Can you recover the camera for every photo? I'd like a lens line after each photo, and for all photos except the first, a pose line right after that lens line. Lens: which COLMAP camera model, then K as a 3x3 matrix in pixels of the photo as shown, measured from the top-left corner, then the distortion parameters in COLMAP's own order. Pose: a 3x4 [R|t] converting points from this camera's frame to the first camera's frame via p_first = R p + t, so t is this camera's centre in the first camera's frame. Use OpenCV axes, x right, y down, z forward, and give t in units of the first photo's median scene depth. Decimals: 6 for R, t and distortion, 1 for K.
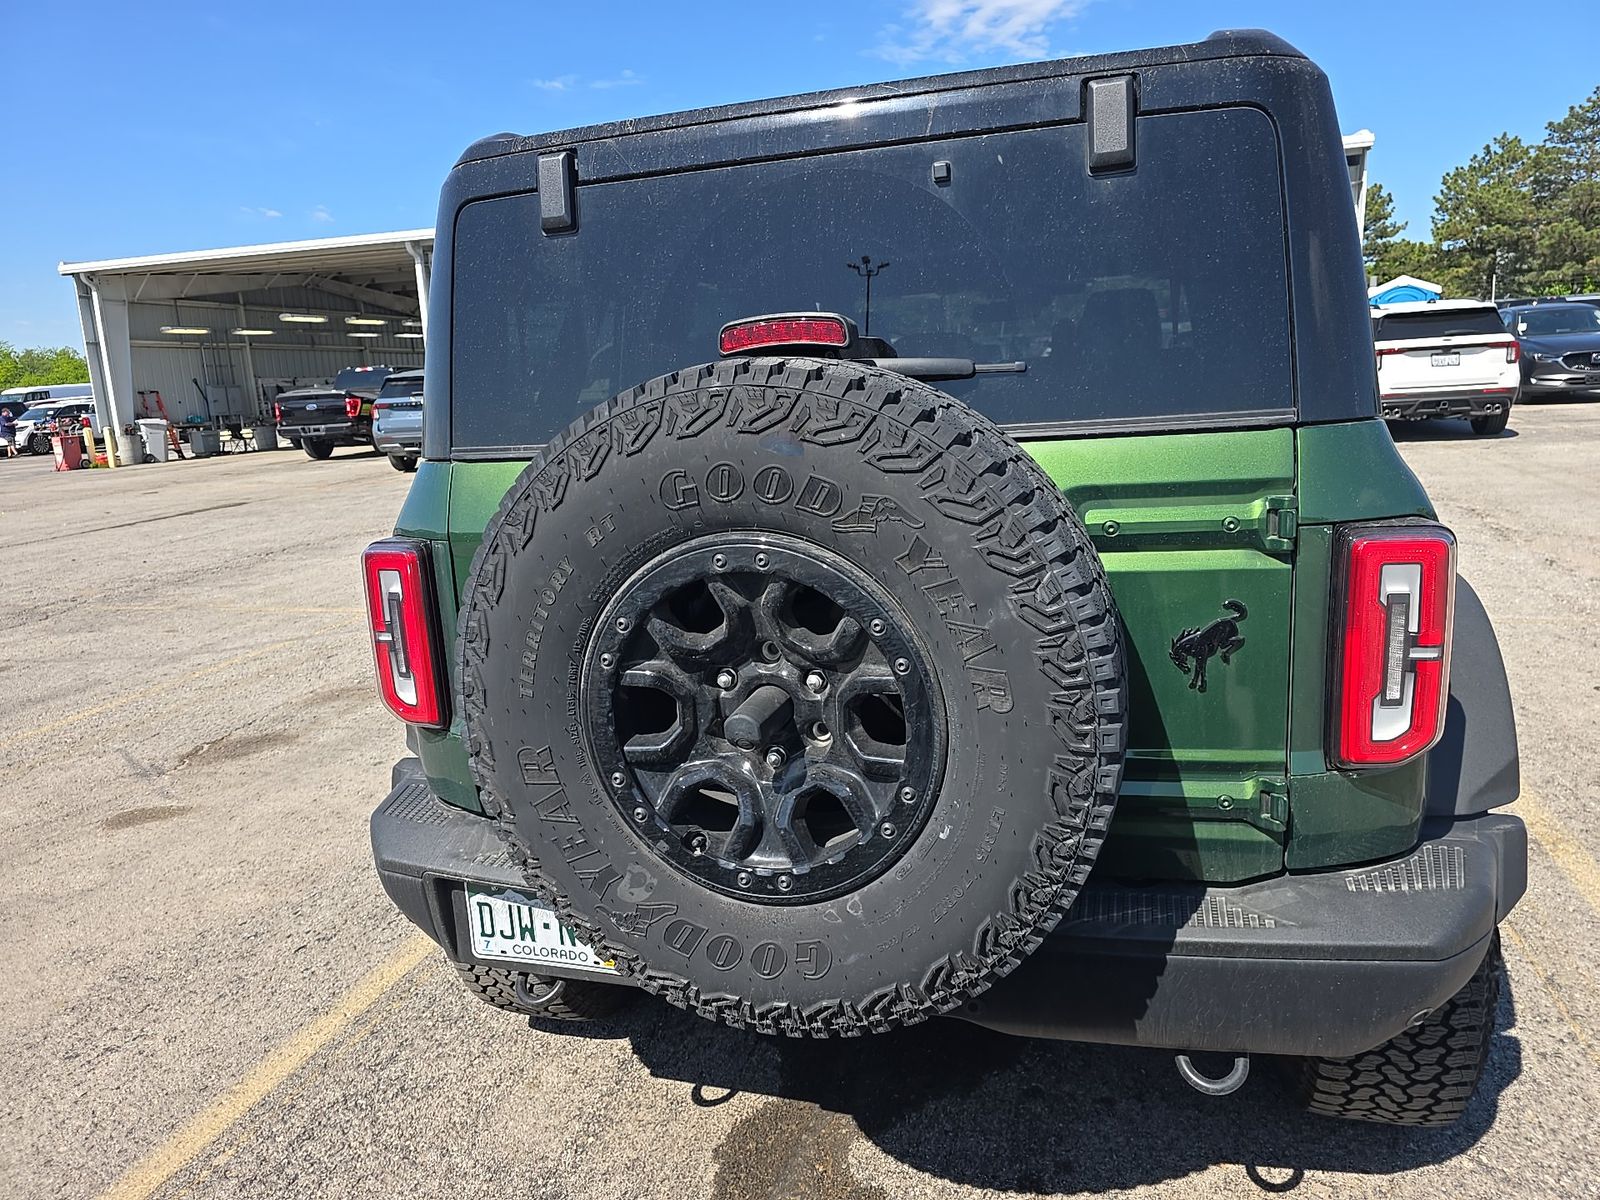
lens RADIAL K [[1097.7, 0, 808.3], [0, 1097.7, 608.1], [0, 0, 1]] dist [0.011041, -0.000075]
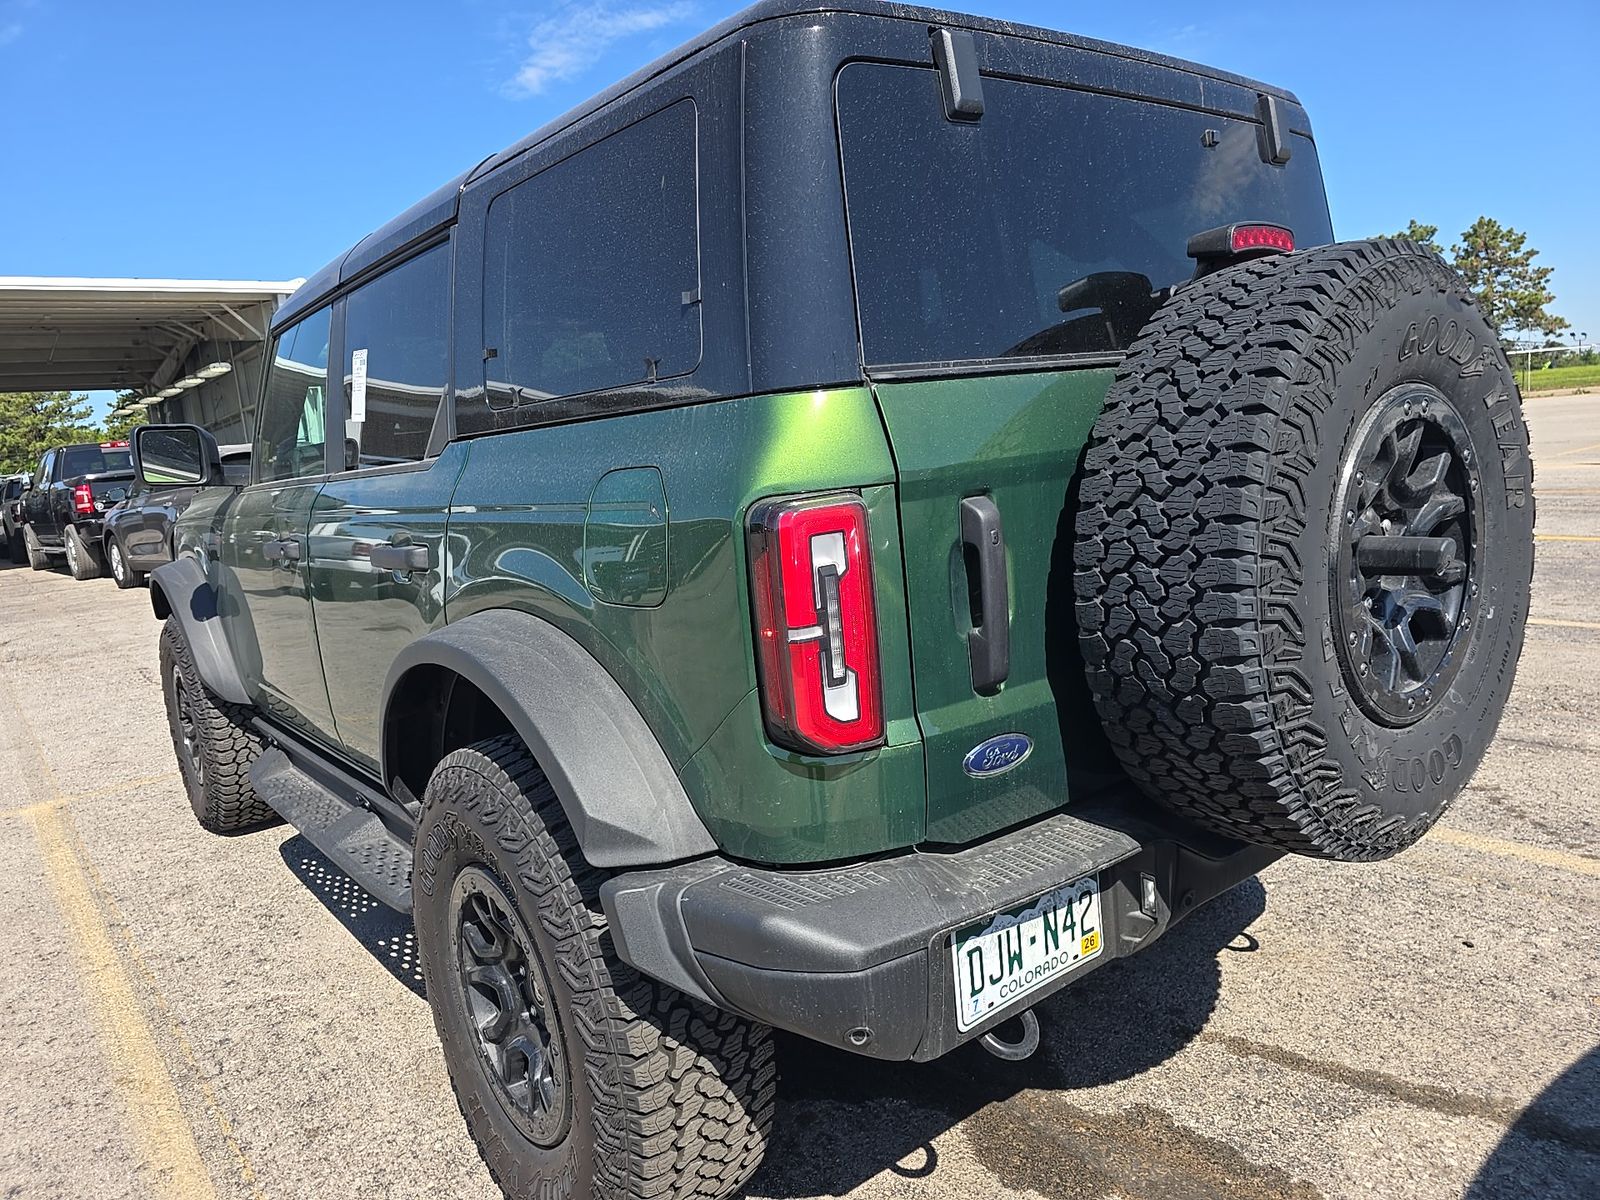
lens RADIAL K [[1117.0, 0, 800.0], [0, 1117.0, 600.0], [0, 0, 1]] dist [0.016927, 0.000041]
pose [[0.559481, -0.118151, 0.820379, -0.975924], [0.226906, 0.973809, -0.014498, 0.014050], [-0.797179, 0.194260, 0.571636, 0.601274]]
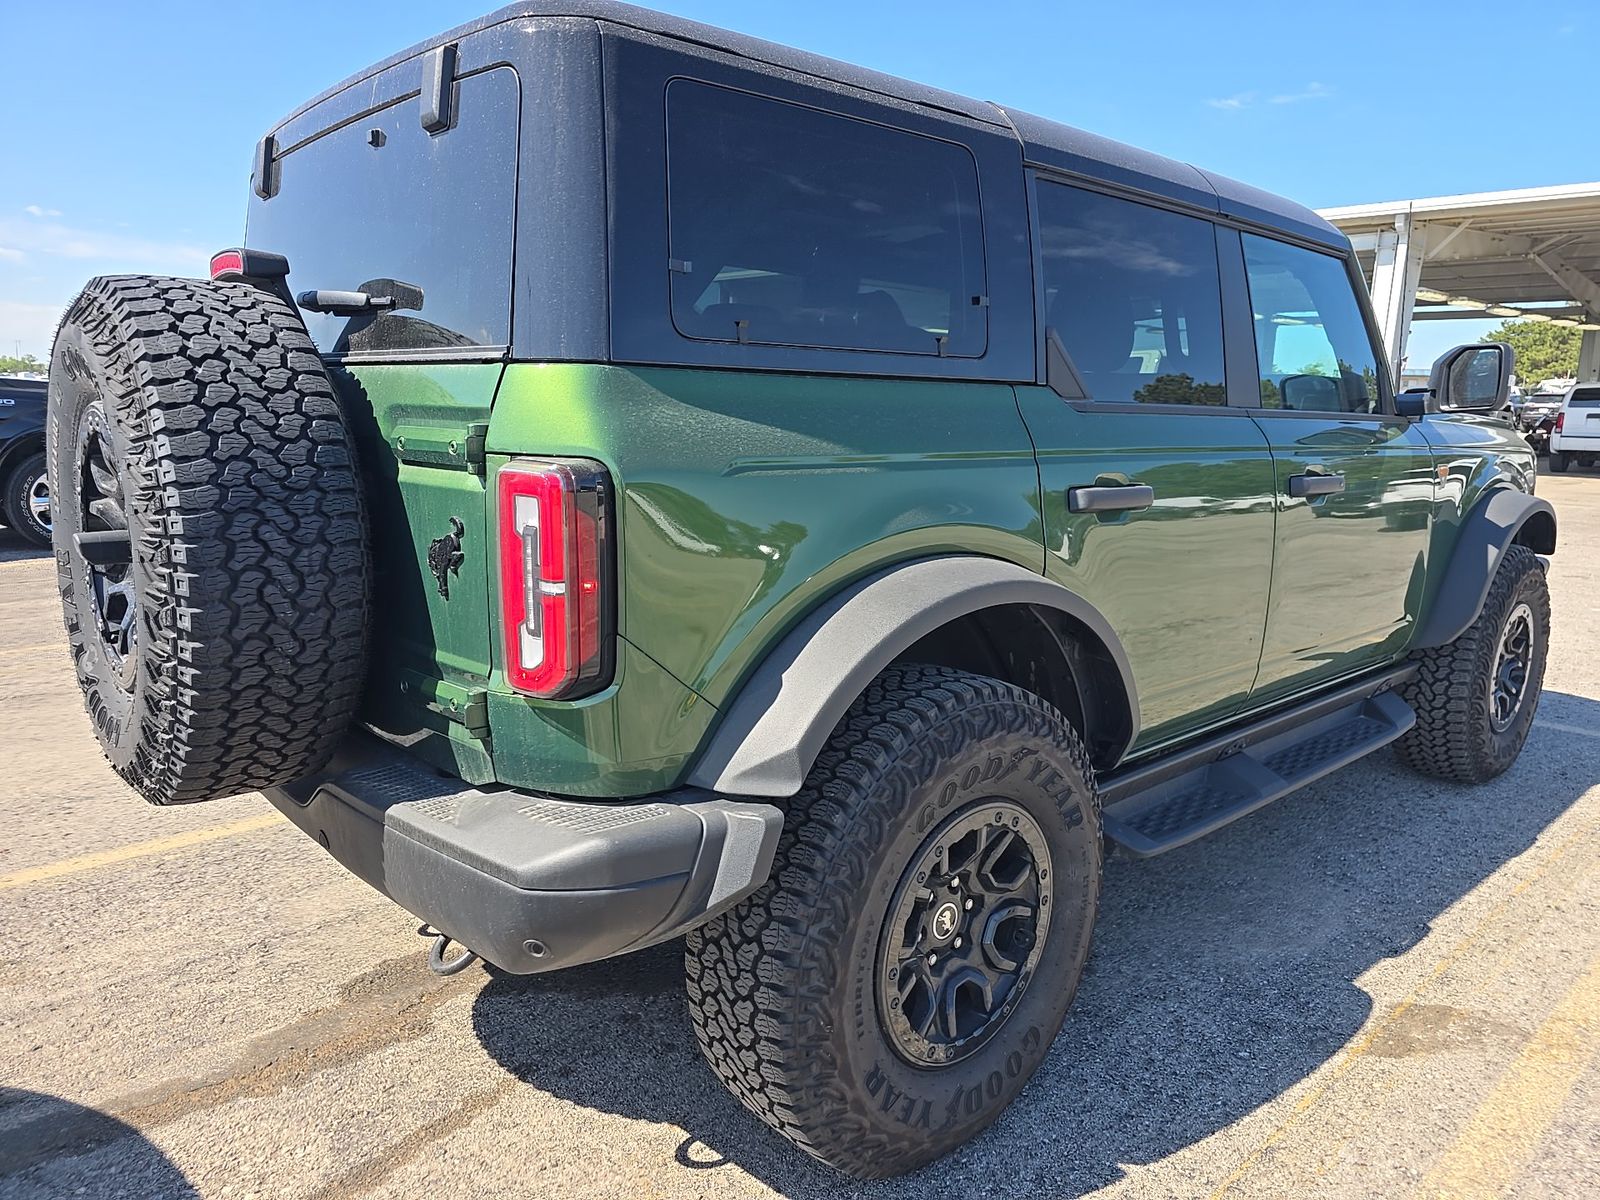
lens RADIAL K [[1097.7, 0, 808.3], [0, 1097.7, 608.1], [0, 0, 1]] dist [0.011041, -0.000075]
pose [[0.848642, 0.168028, -0.501570, 0.970327], [-0.177215, 0.983724, 0.029707, -0.010493], [0.498398, 0.063675, 0.864607, 0.178121]]
